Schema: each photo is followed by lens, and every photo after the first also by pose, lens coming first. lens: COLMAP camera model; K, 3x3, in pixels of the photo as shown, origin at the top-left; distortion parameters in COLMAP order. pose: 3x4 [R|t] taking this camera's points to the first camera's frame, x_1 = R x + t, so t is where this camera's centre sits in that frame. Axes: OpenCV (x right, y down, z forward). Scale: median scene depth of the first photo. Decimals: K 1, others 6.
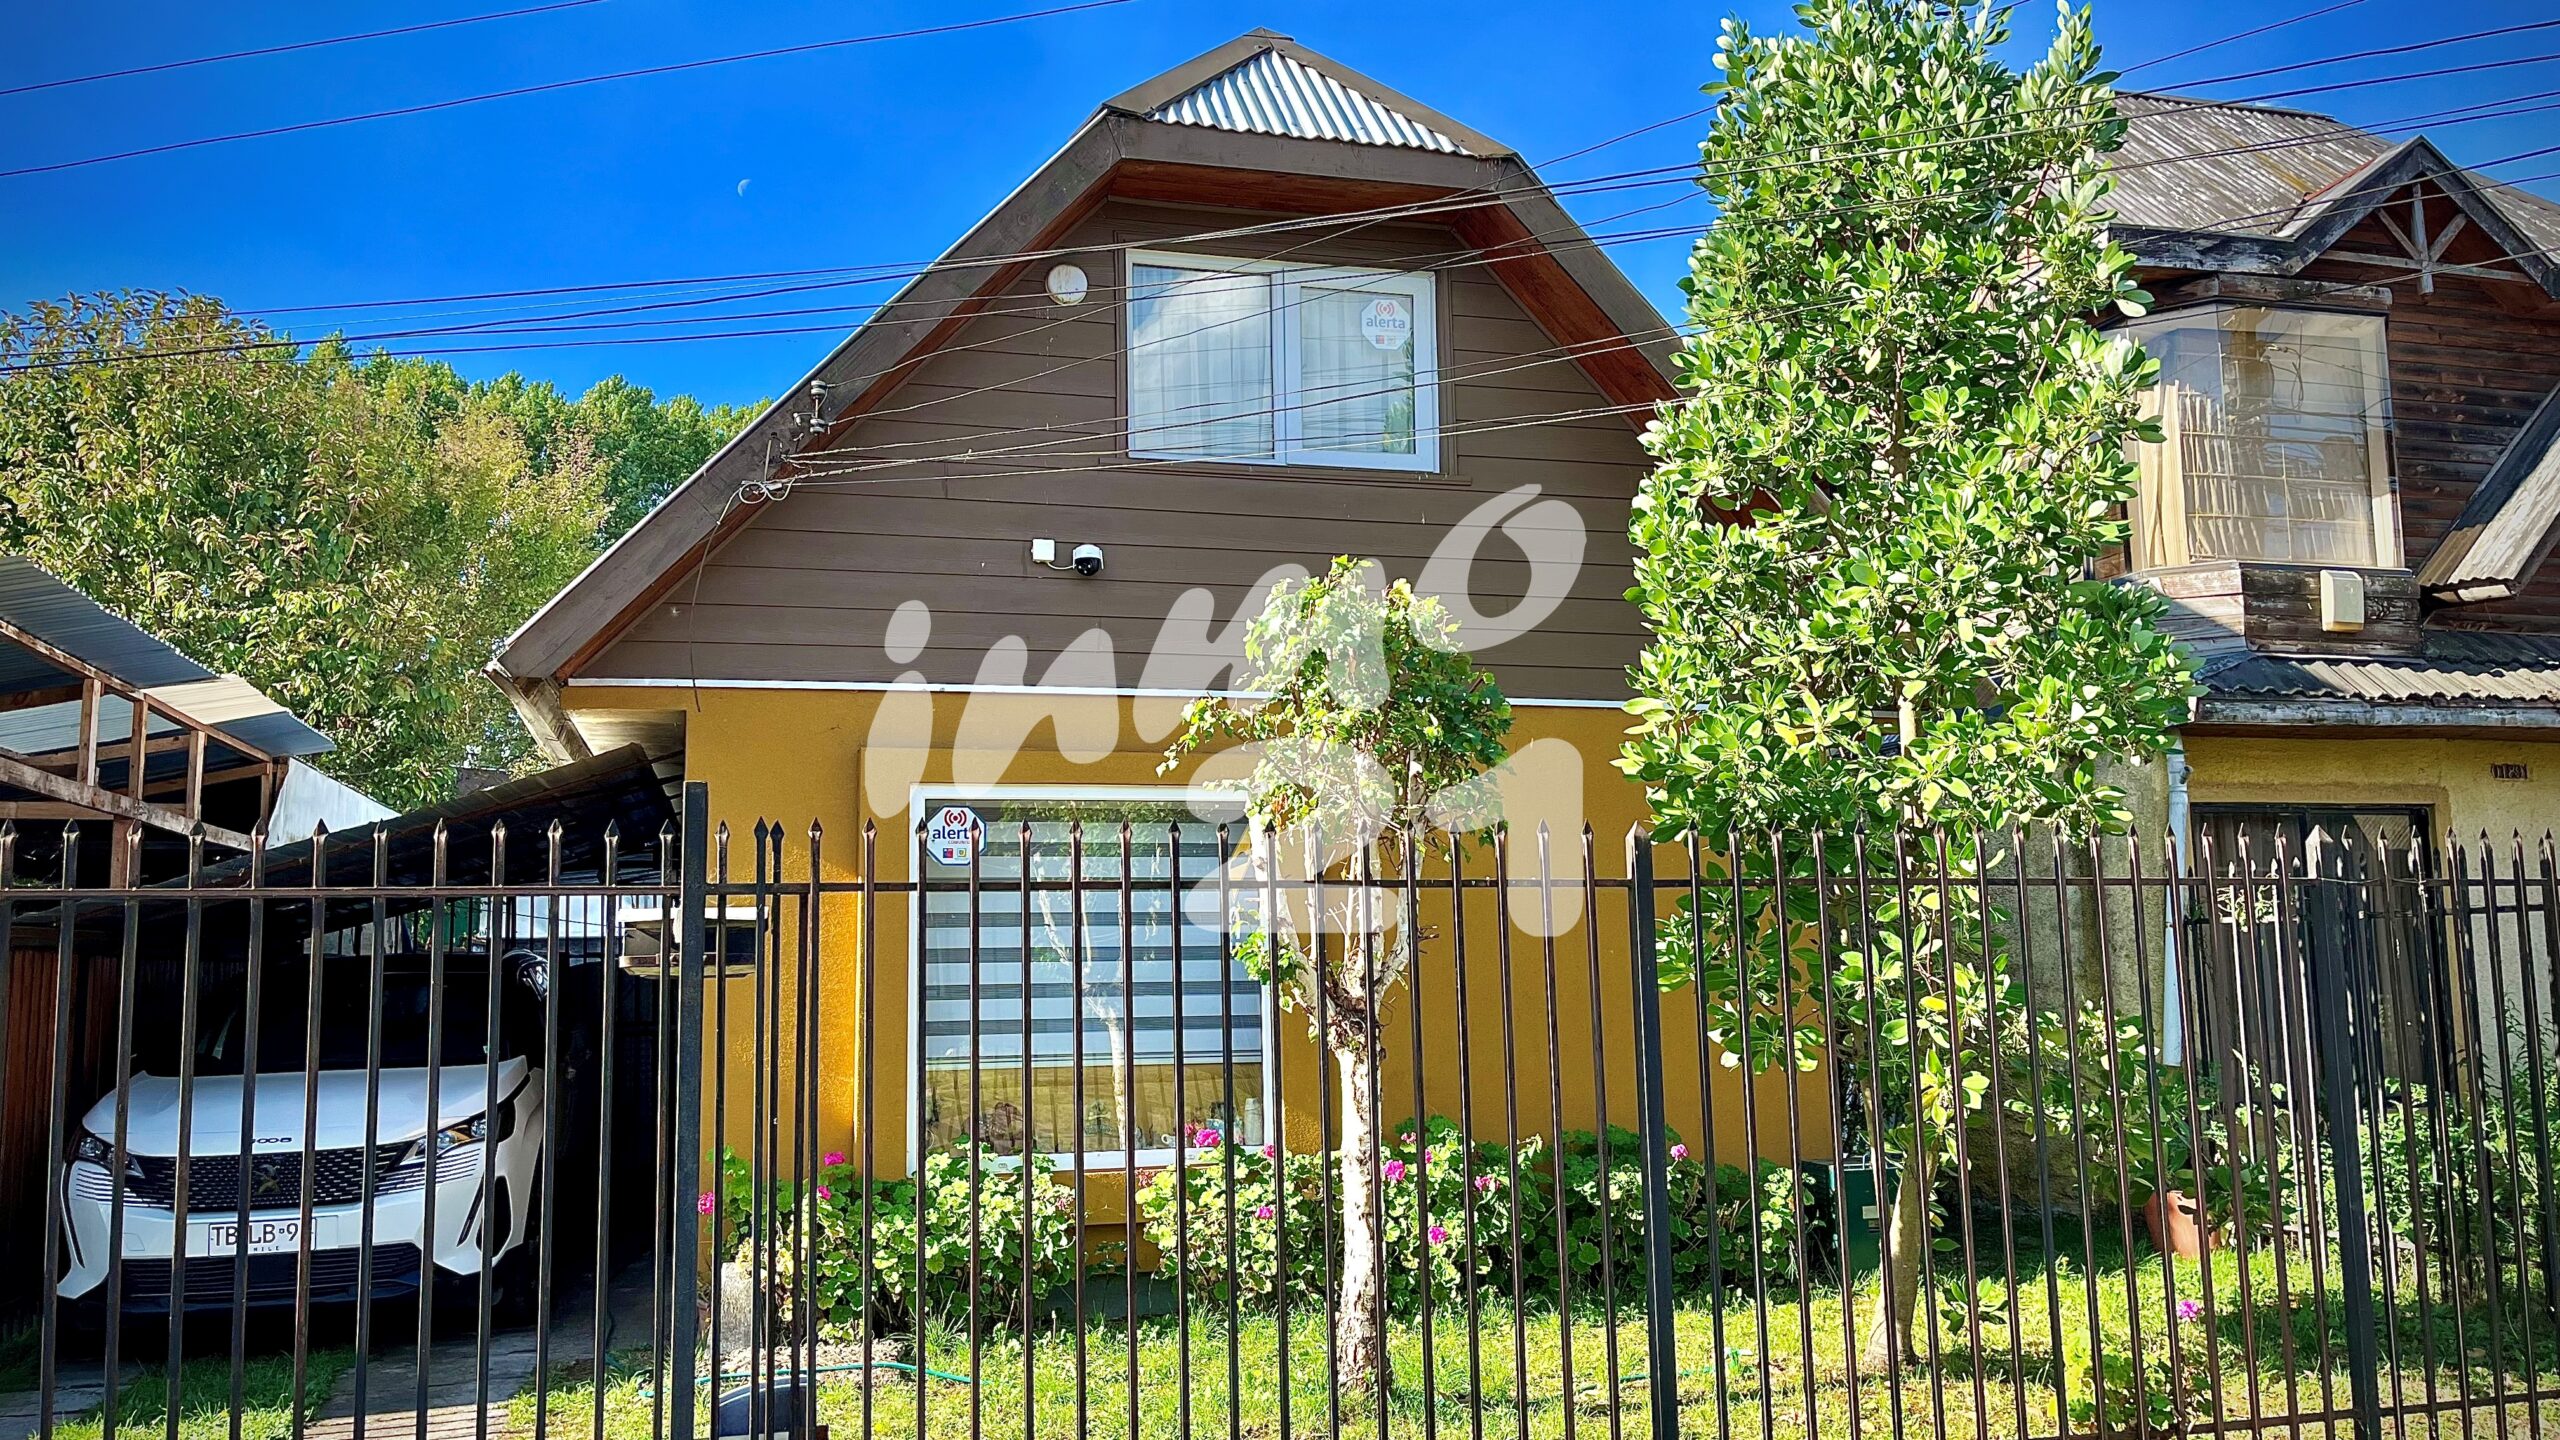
lens RADIAL K [[1986.8, 0, 1278.3], [0, 1986.8, 730.3], [0, 0, 1]] dist [0.009425, -0.002987]
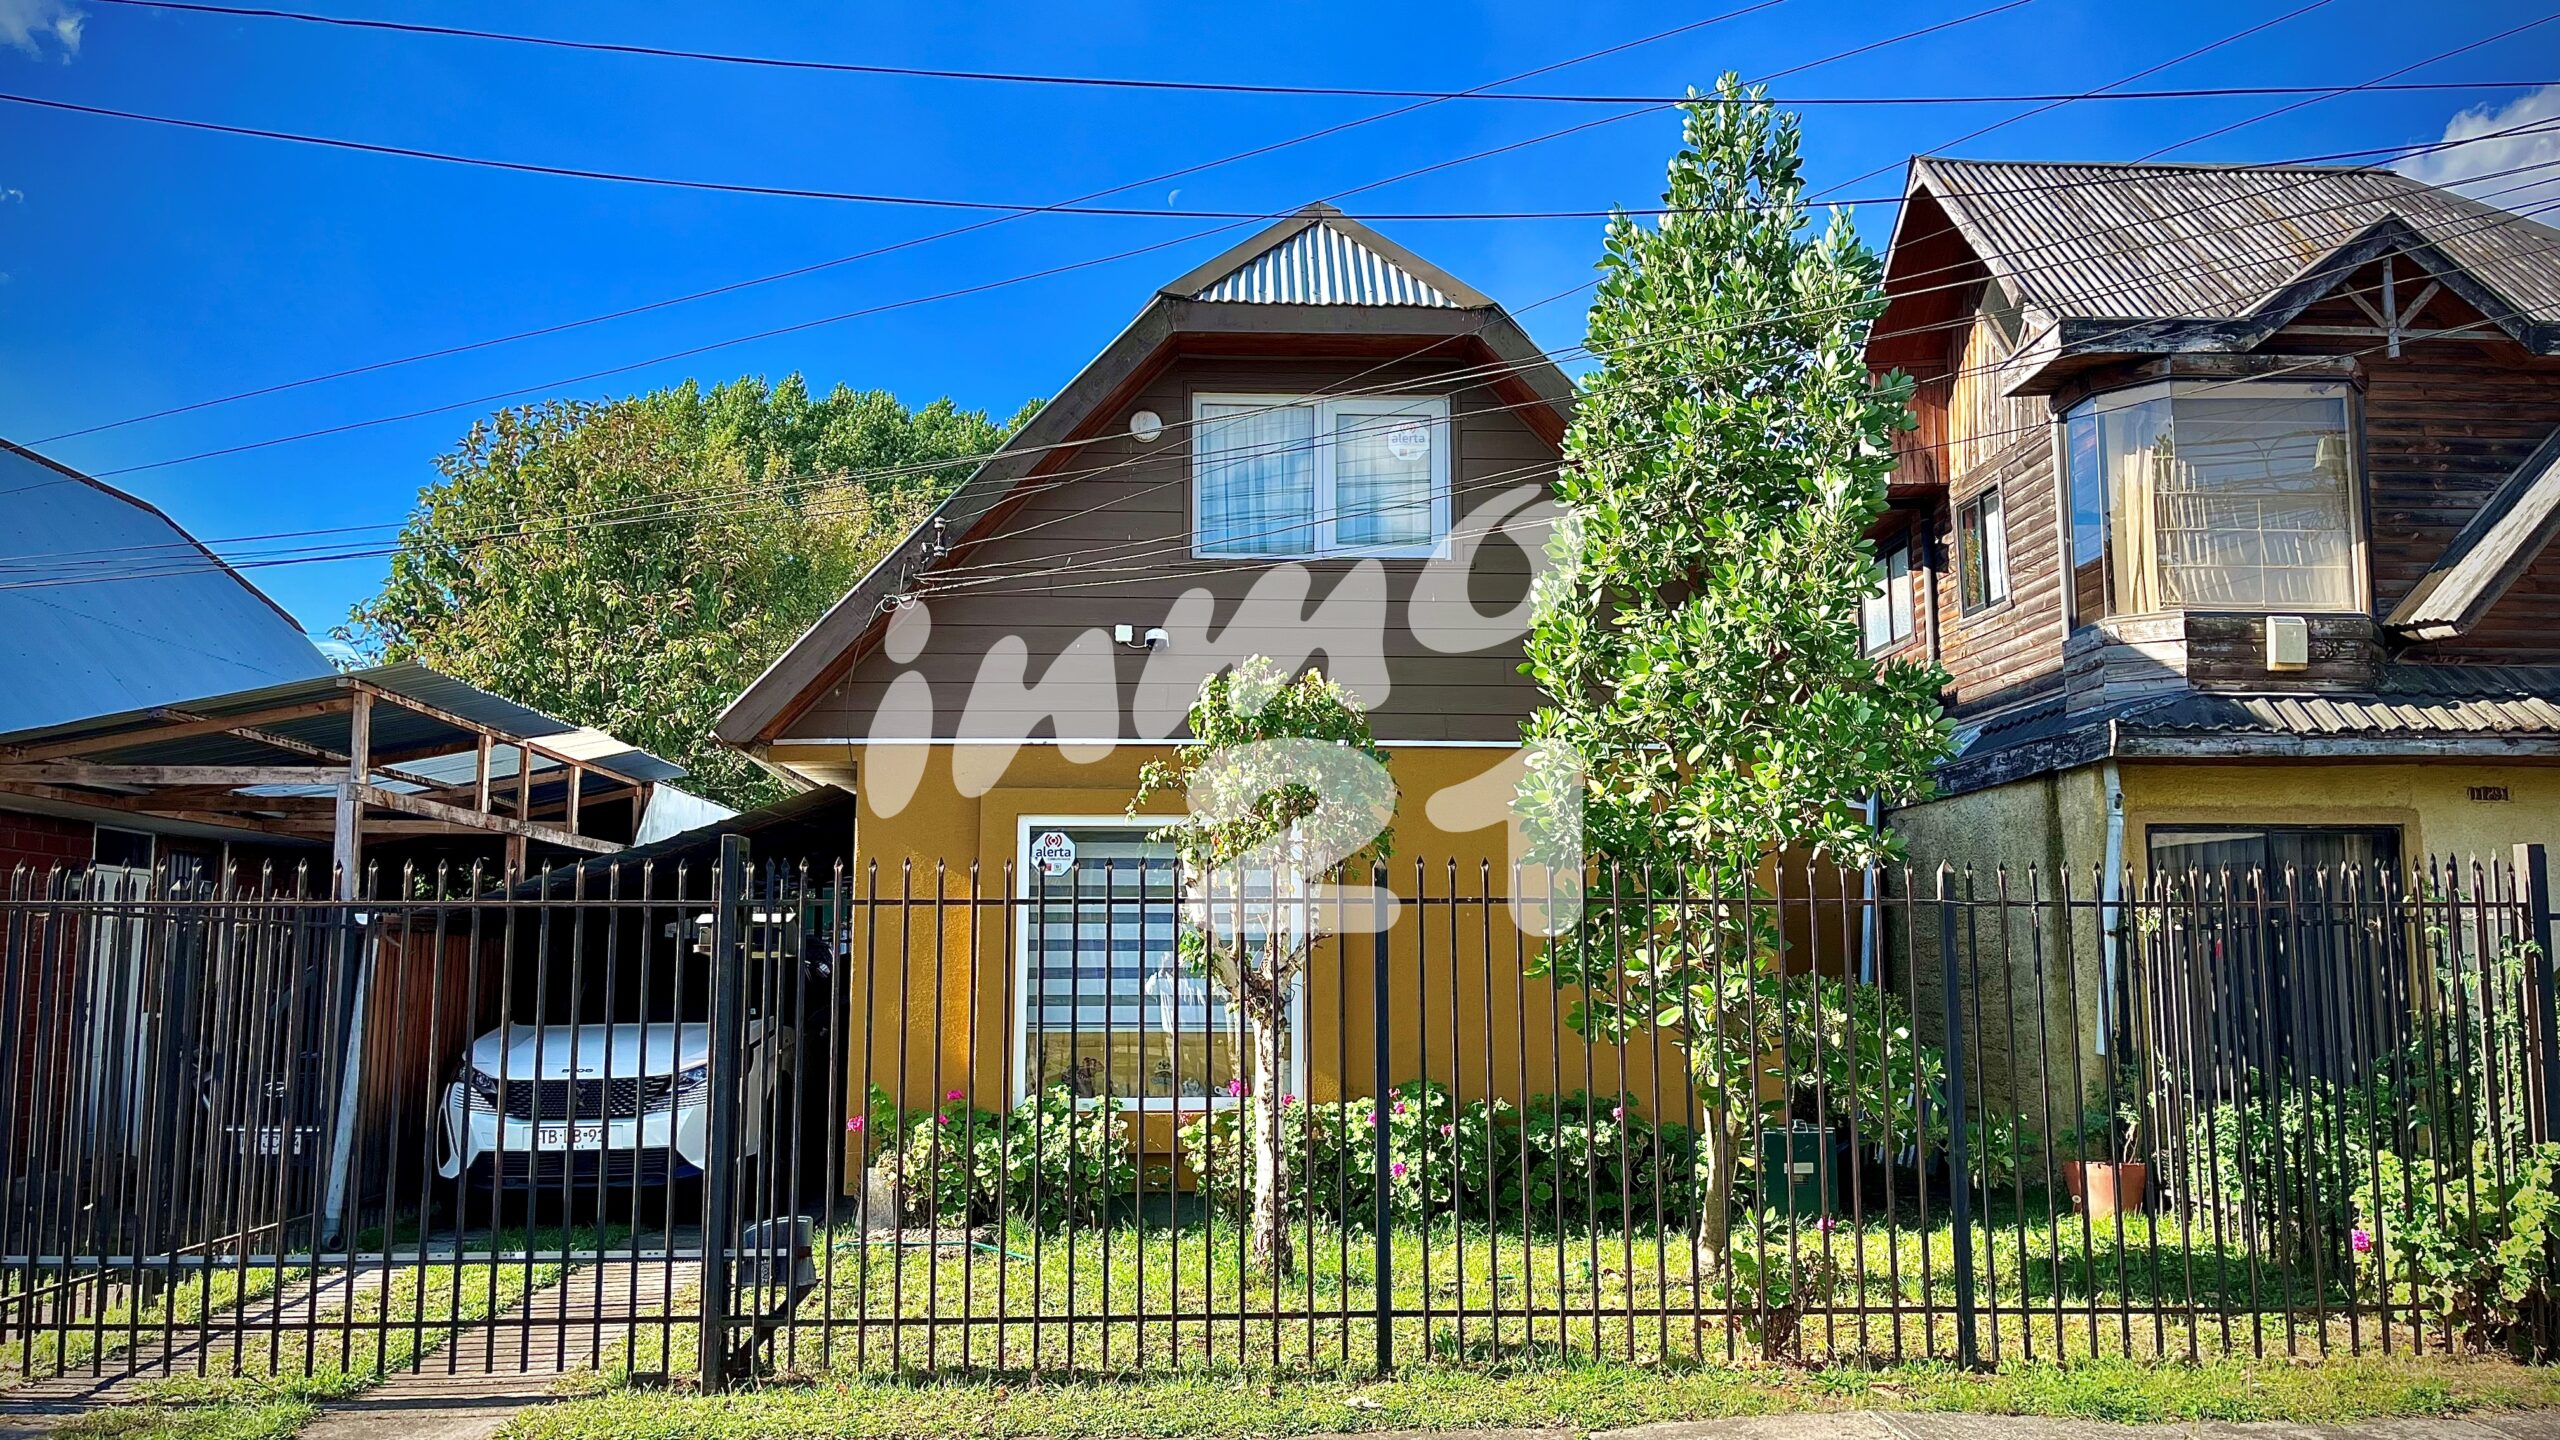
lens RADIAL K [[1986.8, 0, 1282.0], [0, 1986.8, 710.9], [0, 0, 1]] dist [0.009425, -0.002987]
pose [[0.977666, -0.011949, -0.209824, 0.224358], [0.011146, 0.999925, -0.005012, -0.028773], [0.209868, 0.002562, 0.977726, -0.217834]]
